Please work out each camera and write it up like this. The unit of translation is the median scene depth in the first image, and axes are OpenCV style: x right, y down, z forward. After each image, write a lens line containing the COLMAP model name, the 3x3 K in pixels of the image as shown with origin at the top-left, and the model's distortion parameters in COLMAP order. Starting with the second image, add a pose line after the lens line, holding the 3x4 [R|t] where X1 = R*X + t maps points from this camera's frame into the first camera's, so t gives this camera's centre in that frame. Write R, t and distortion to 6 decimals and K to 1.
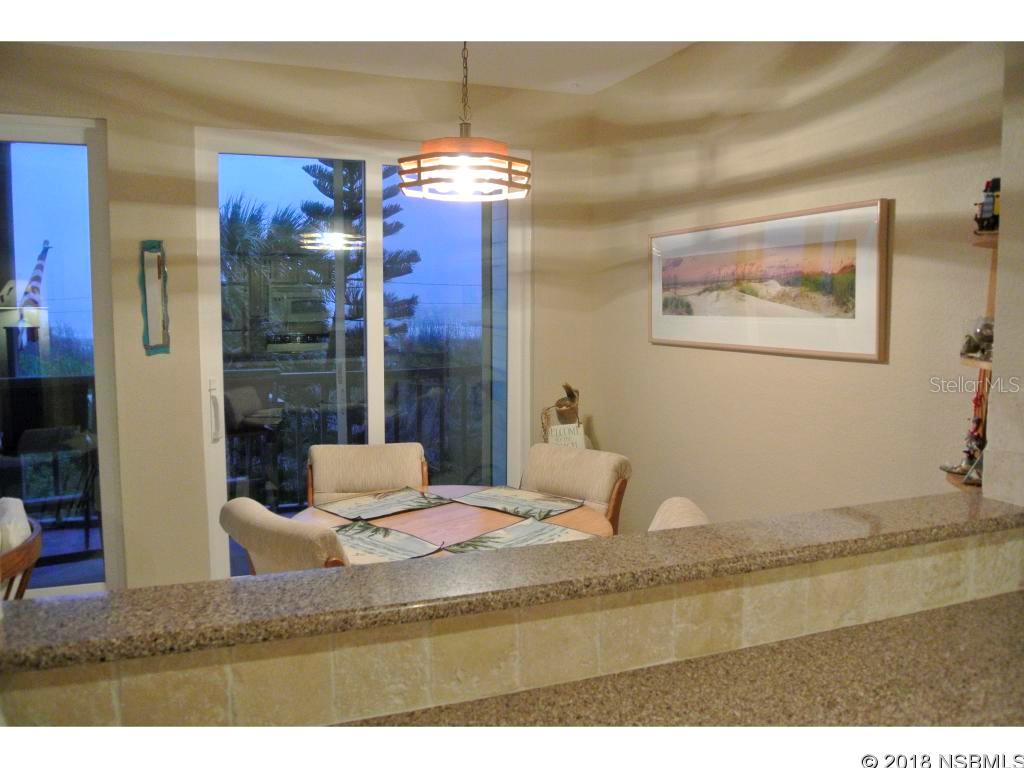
lens RADIAL K [[798.1, 0, 501.1], [0, 798.1, 379.2], [0, 0, 1]] dist [-0.090438, 0.037431]
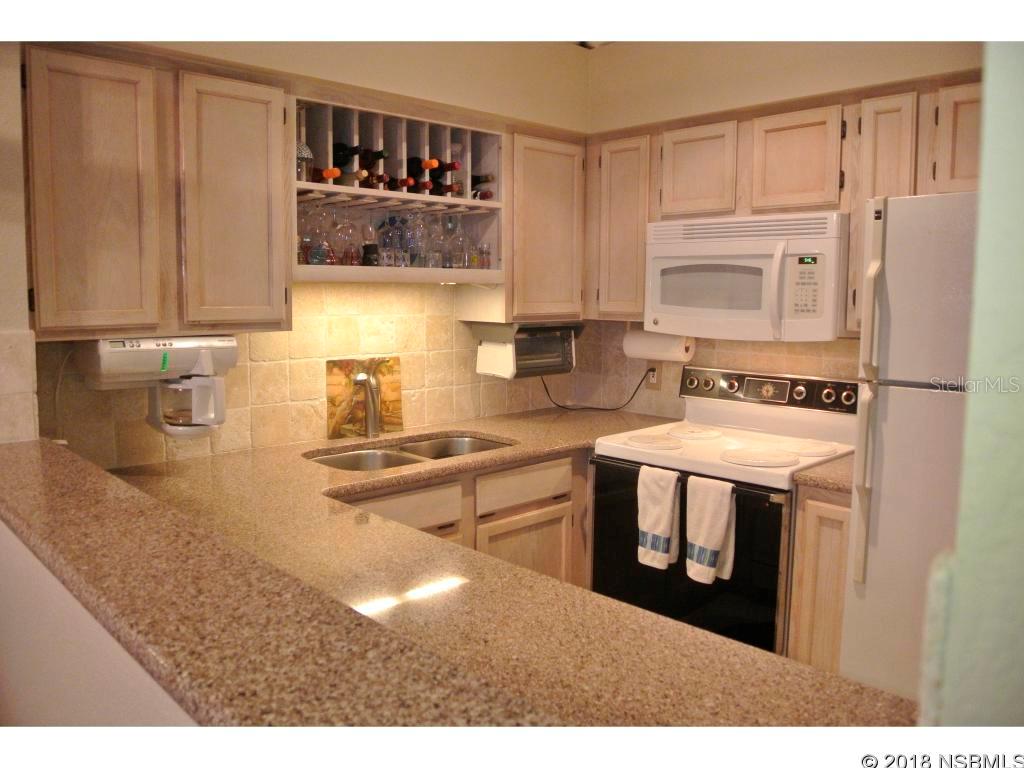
lens RADIAL K [[794.2, 0, 502.8], [0, 794.2, 377.3], [0, 0, 1]] dist [-0.090542, 0.041891]
pose [[-0.391359, -0.101889, 0.914580, -0.328419], [0.079846, 0.986344, 0.144051, -0.014109], [-0.916768, 0.129401, -0.377879, 0.477797]]
